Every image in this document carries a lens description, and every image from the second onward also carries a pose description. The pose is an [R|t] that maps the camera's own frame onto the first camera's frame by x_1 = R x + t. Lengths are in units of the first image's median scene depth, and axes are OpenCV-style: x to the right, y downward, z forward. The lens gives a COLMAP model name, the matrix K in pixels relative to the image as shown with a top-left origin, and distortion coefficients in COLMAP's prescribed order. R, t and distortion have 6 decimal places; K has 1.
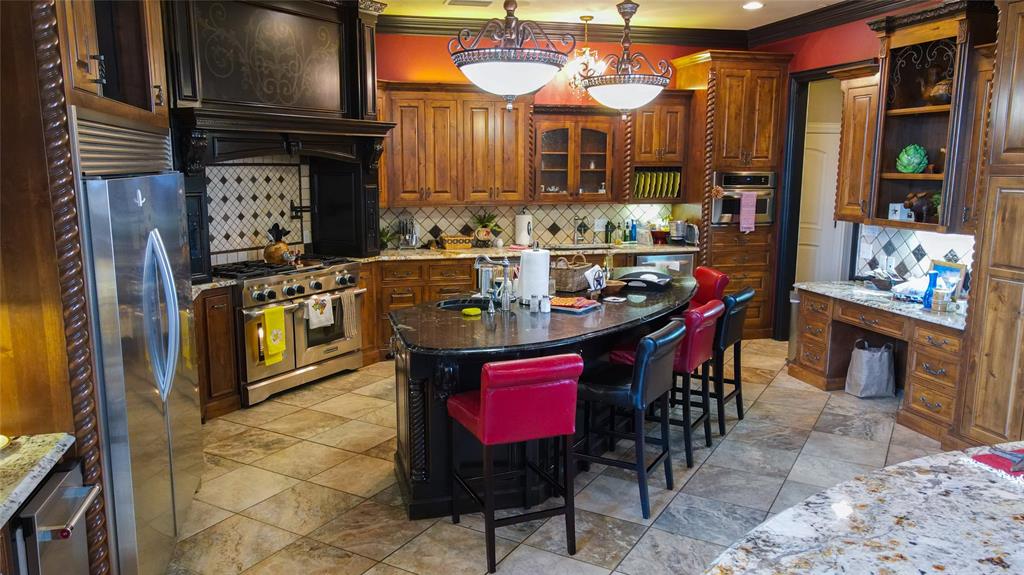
lens RADIAL K [[754.7, 0, 498.5], [0, 754.7, 285.4], [0, 0, 1]] dist [0.000494, 0.056867]
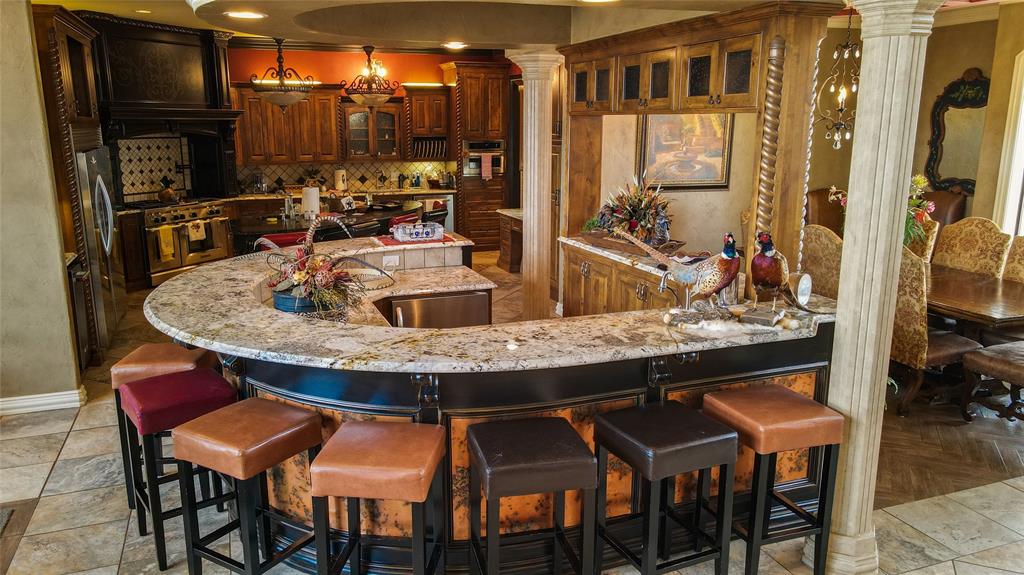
lens RADIAL K [[754.7, 0, 498.5], [0, 754.7, 285.4], [0, 0, 1]] dist [0.000494, 0.056867]
pose [[0.994072, -0.025845, 0.105610, 0.203253], [0.020187, 0.998321, 0.054294, 0.067463], [-0.106836, -0.051840, 0.992924, -0.593342]]
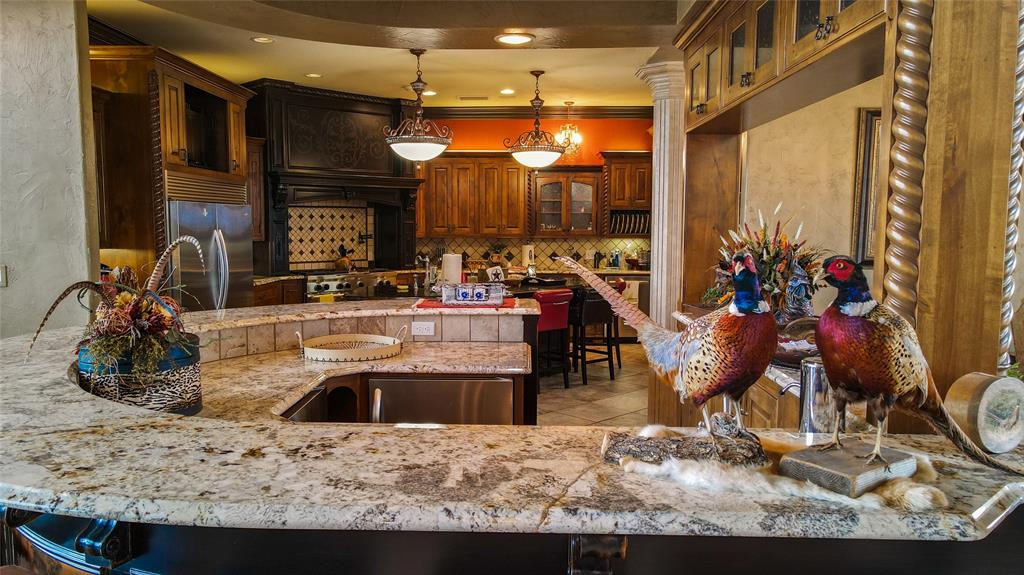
lens RADIAL K [[754.7, 0, 498.5], [0, 754.7, 285.4], [0, 0, 1]] dist [0.000494, 0.056867]
pose [[0.963908, 0.024880, -0.265069, 0.384124], [-0.045529, 0.996362, -0.072043, 0.088211], [0.262312, 0.081511, 0.961534, -0.351711]]
